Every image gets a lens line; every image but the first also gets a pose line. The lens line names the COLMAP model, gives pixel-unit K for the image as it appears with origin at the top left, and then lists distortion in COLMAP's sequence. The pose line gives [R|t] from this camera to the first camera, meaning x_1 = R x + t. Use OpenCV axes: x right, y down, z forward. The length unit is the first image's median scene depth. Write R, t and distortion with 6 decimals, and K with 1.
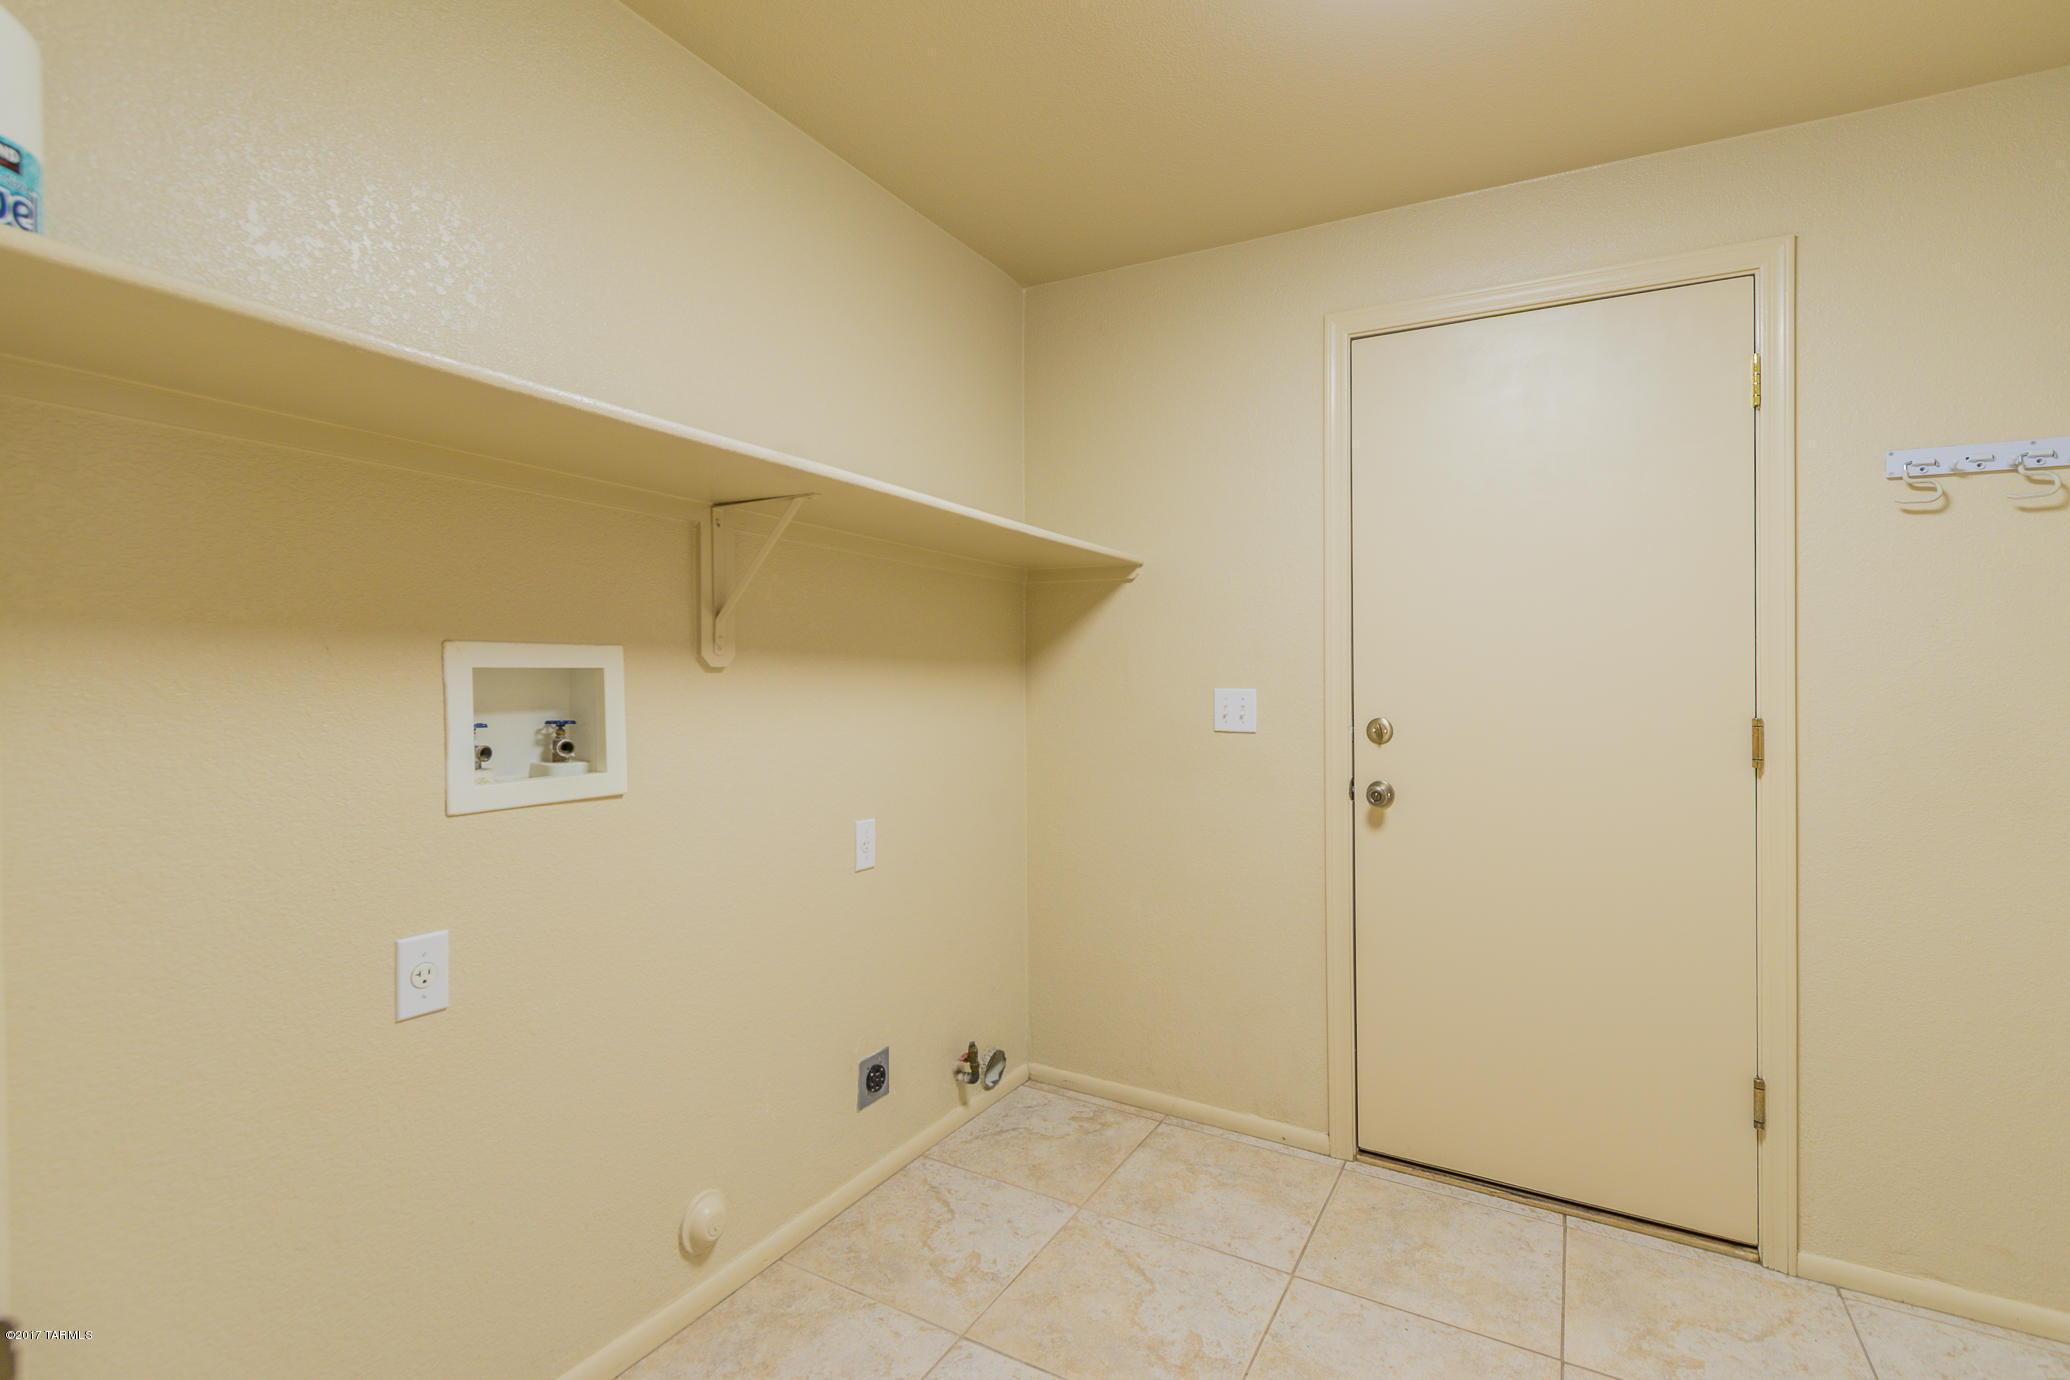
lens RADIAL K [[943.1, 0, 1035.0], [0, 943.1, 690.0], [0, 0, 1]] dist [0.000438, -0.000774]
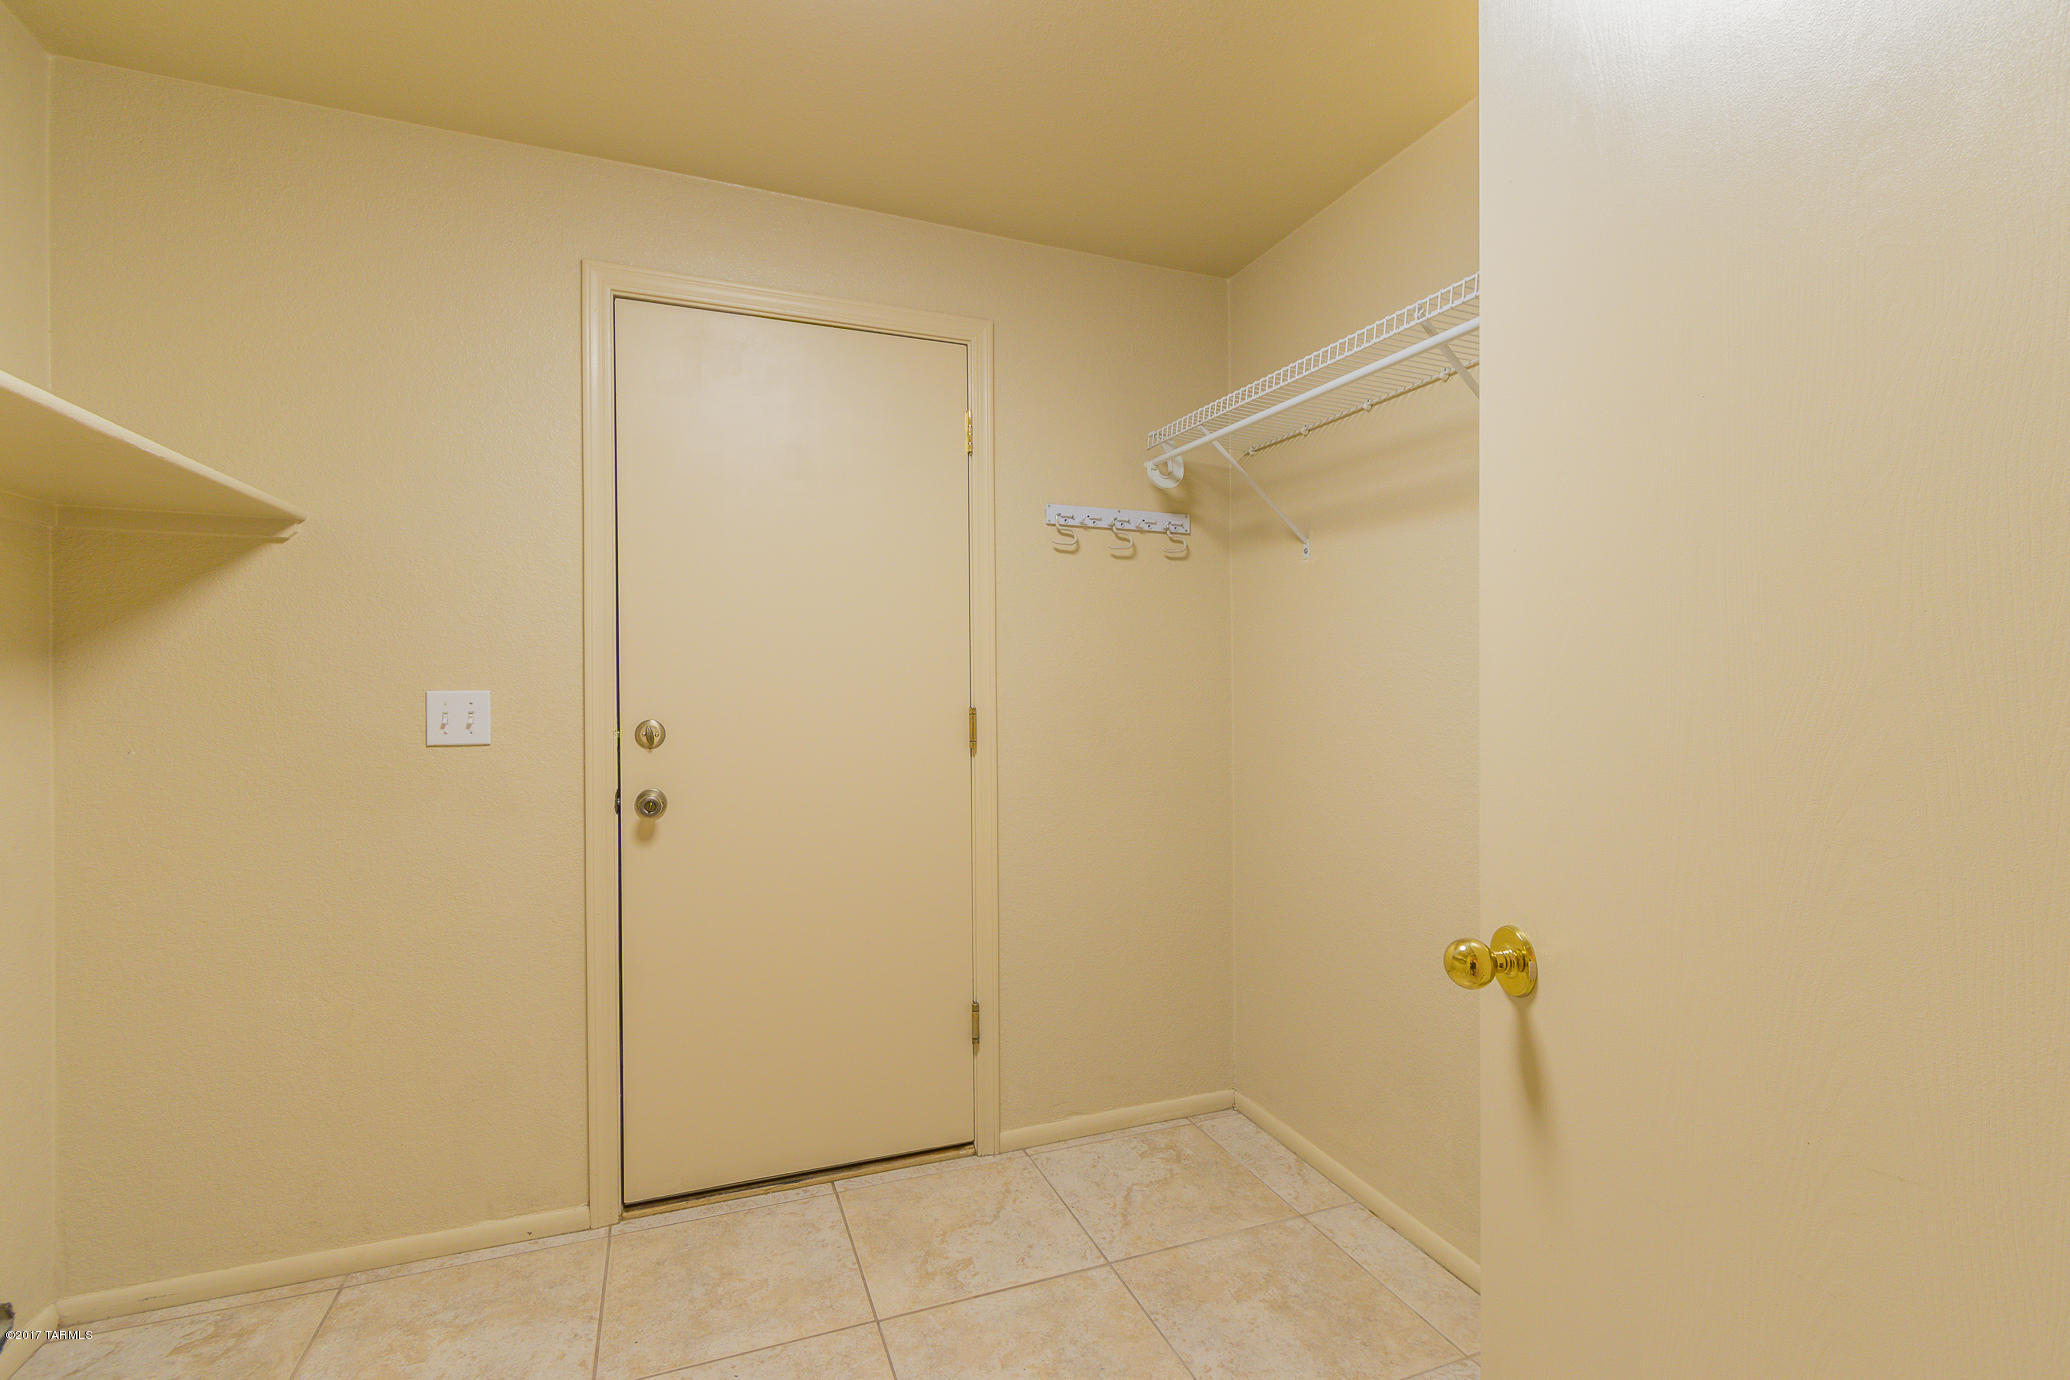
lens RADIAL K [[951.0, 0, 1037.9], [0, 951.0, 672.4], [0, 0, 1]] dist [0.000196, -0.000037]
pose [[0.627142, -0.002114, 0.778902, -0.115421], [0.015195, 0.999839, -0.009521, -0.001913], [-0.778757, 0.017806, 0.627073, 0.130911]]
